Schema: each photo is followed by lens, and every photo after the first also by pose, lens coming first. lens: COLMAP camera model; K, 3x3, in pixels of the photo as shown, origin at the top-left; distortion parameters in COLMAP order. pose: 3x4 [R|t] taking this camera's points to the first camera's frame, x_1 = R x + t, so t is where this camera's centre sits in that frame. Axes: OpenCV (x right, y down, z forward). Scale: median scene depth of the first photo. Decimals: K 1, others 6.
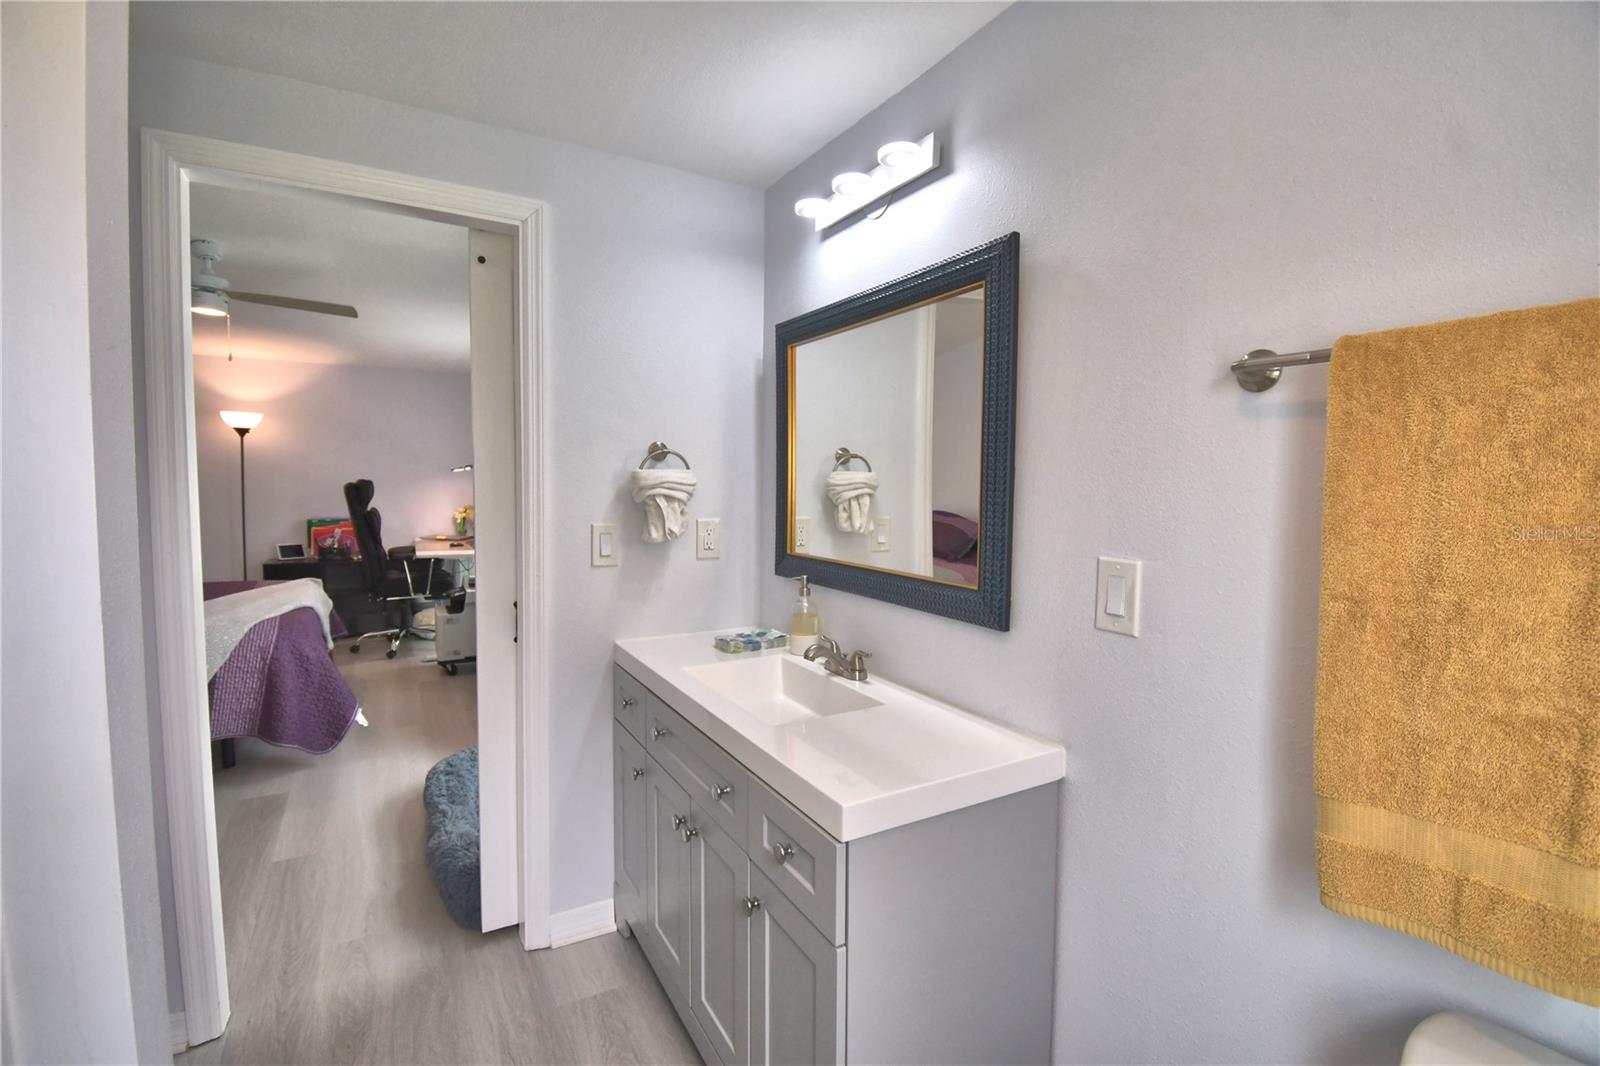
lens RADIAL K [[700.6, 0, 800.0], [0, 700.6, 533.0], [0, 0, 1]] dist [-0.000356, -0.016723]
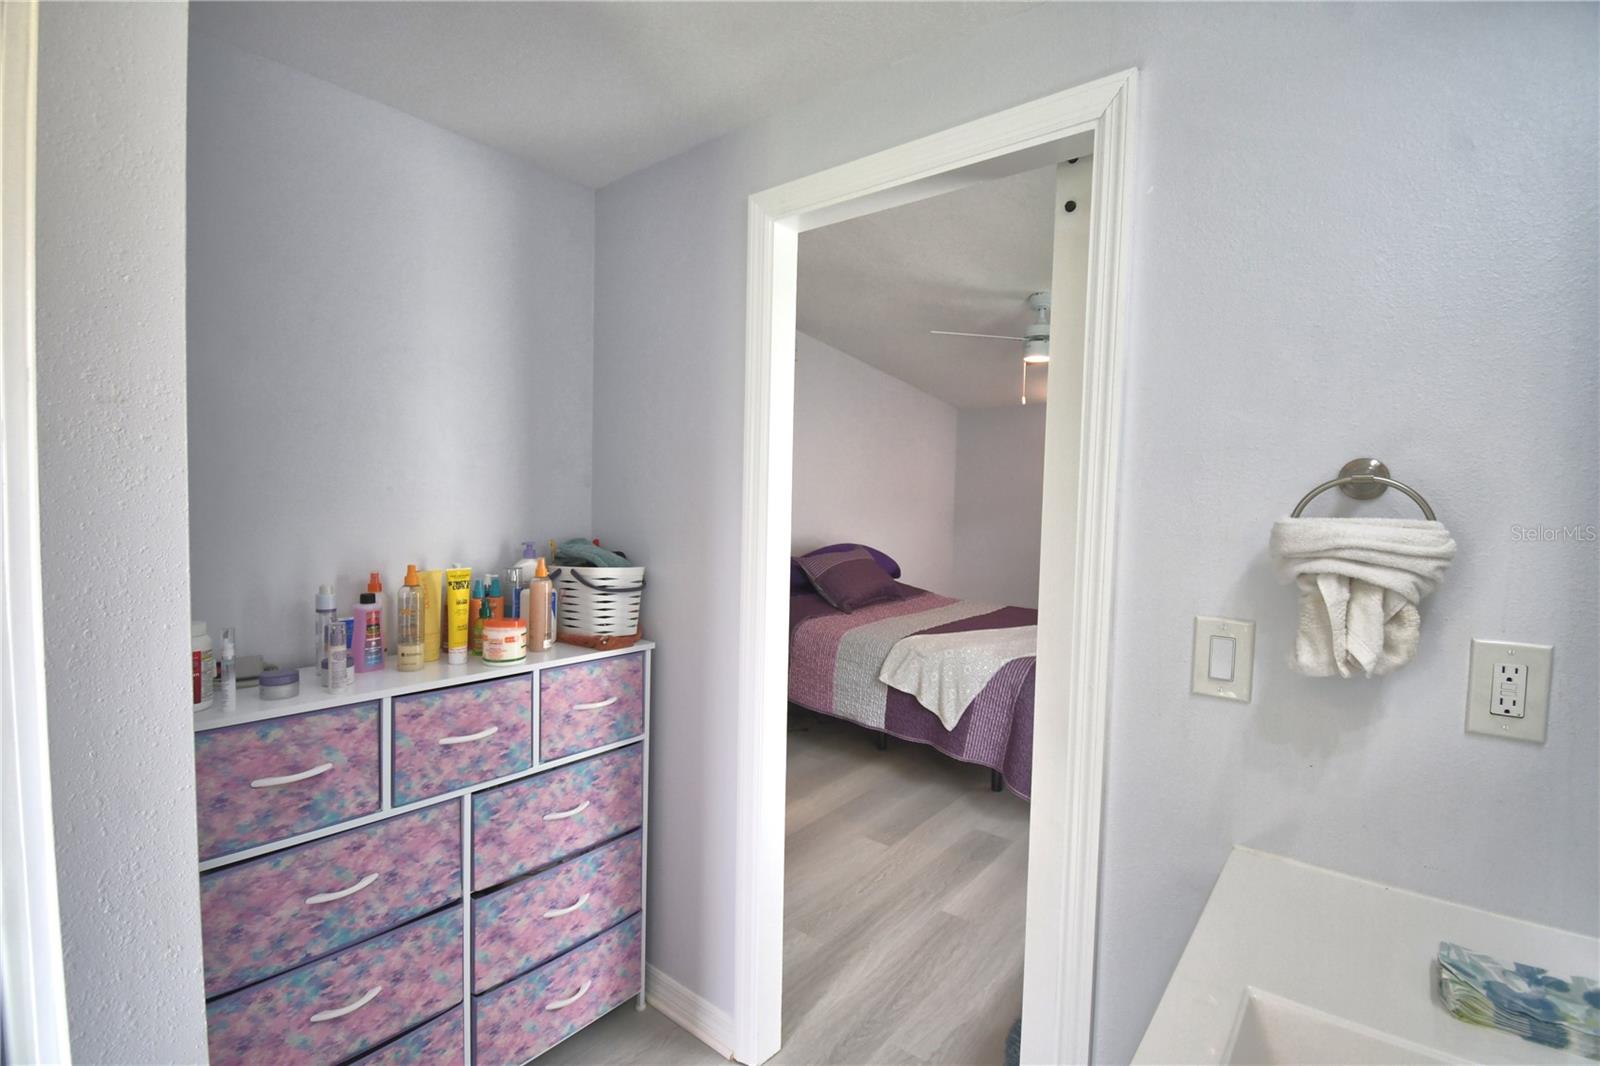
lens RADIAL K [[727.4, 0, 798.4], [0, 727.4, 539.4], [0, 0, 1]] dist [-0.002595, -0.000652]
pose [[0.355917, 0.047143, -0.933328, 0.119944], [-0.079854, 0.996608, 0.019888, -0.058859], [0.931100, 0.067451, 0.358474, 0.501246]]
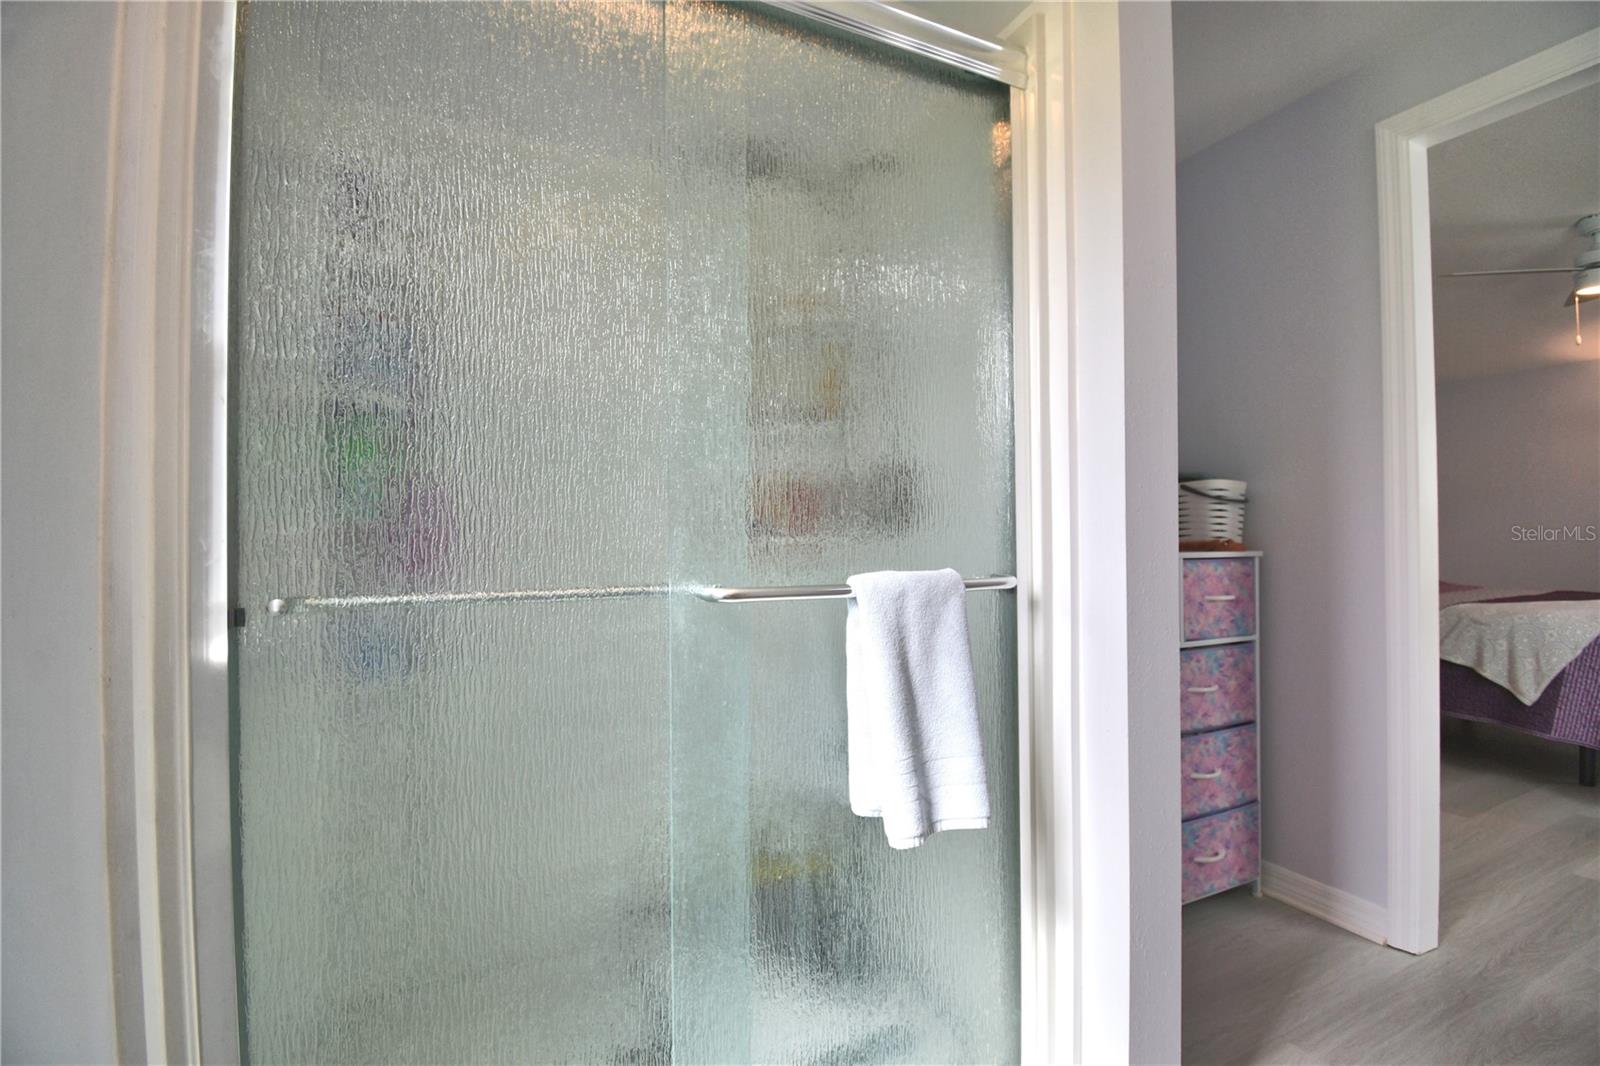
lens RADIAL K [[700.6, 0, 800.0], [0, 700.6, 533.0], [0, 0, 1]] dist [-0.000356, -0.016723]
pose [[-0.098558, -0.019113, -0.994948, 0.228286], [-0.058213, 0.998214, -0.013409, 0.139068], [0.993427, 0.056597, -0.099494, 0.113214]]
